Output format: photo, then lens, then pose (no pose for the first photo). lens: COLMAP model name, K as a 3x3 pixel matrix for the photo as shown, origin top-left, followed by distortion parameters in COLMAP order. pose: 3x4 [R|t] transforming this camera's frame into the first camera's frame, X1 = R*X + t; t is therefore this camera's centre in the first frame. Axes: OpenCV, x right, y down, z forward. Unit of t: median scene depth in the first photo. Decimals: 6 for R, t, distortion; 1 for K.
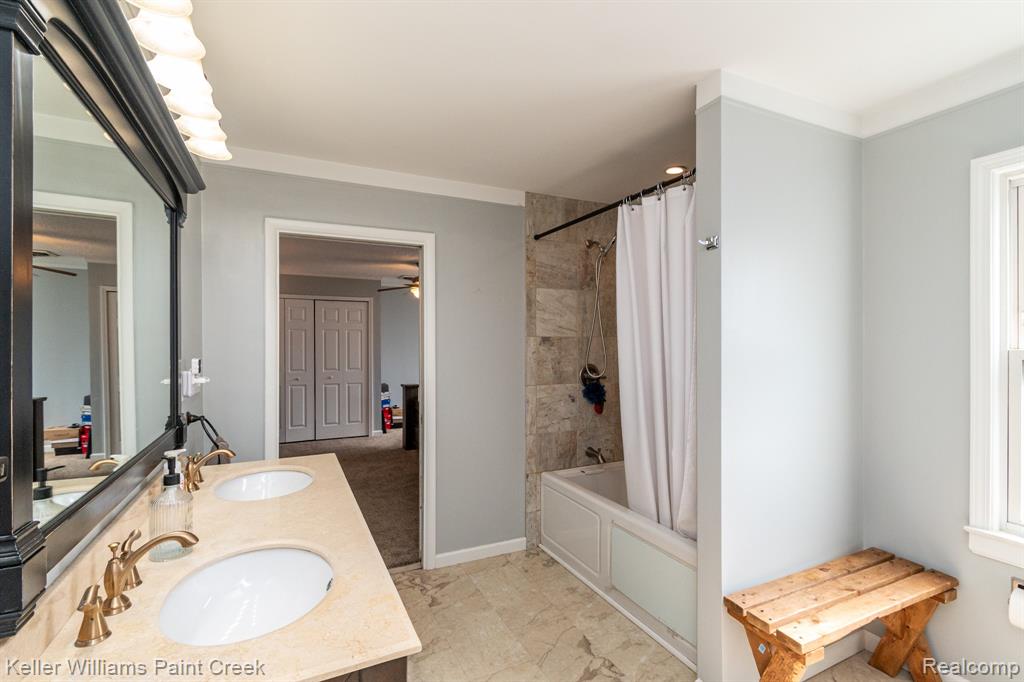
lens RADIAL K [[463.1, 0, 516.4], [0, 463.1, 347.5], [0, 0, 1]] dist [0.007851, -0.001413]
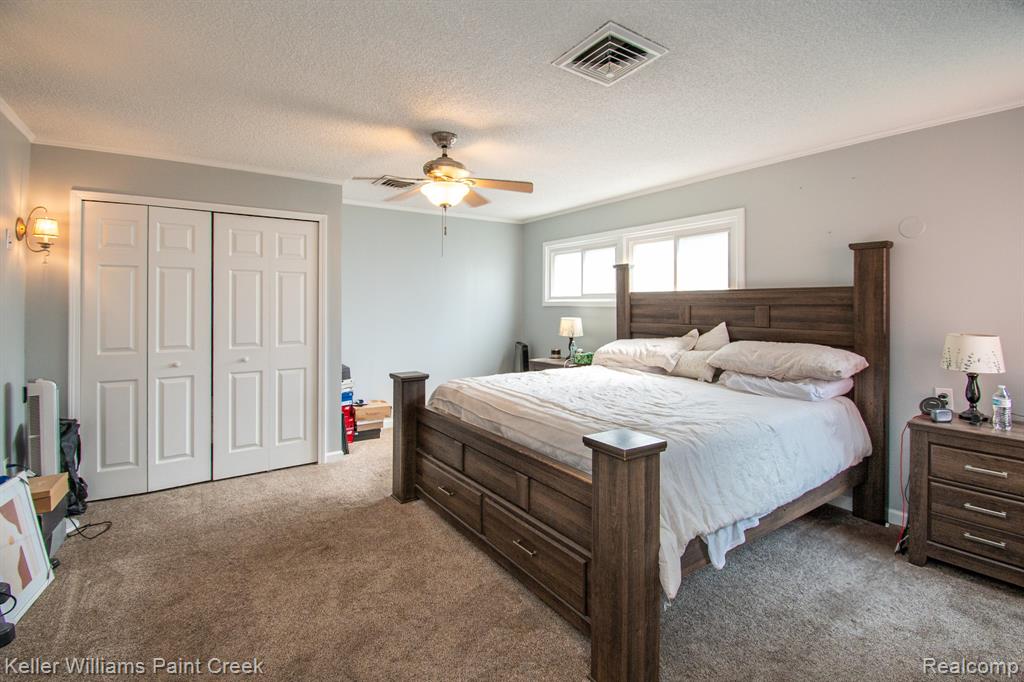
lens RADIAL K [[463.1, 0, 516.4], [0, 463.1, 302.0], [0, 0, 1]] dist [0.007851, -0.001413]
pose [[0.988470, 0.002722, 0.151394, -0.168011], [-0.001596, 0.999970, -0.007559, 0.001884], [-0.151410, 0.007230, 0.988445, 0.412198]]
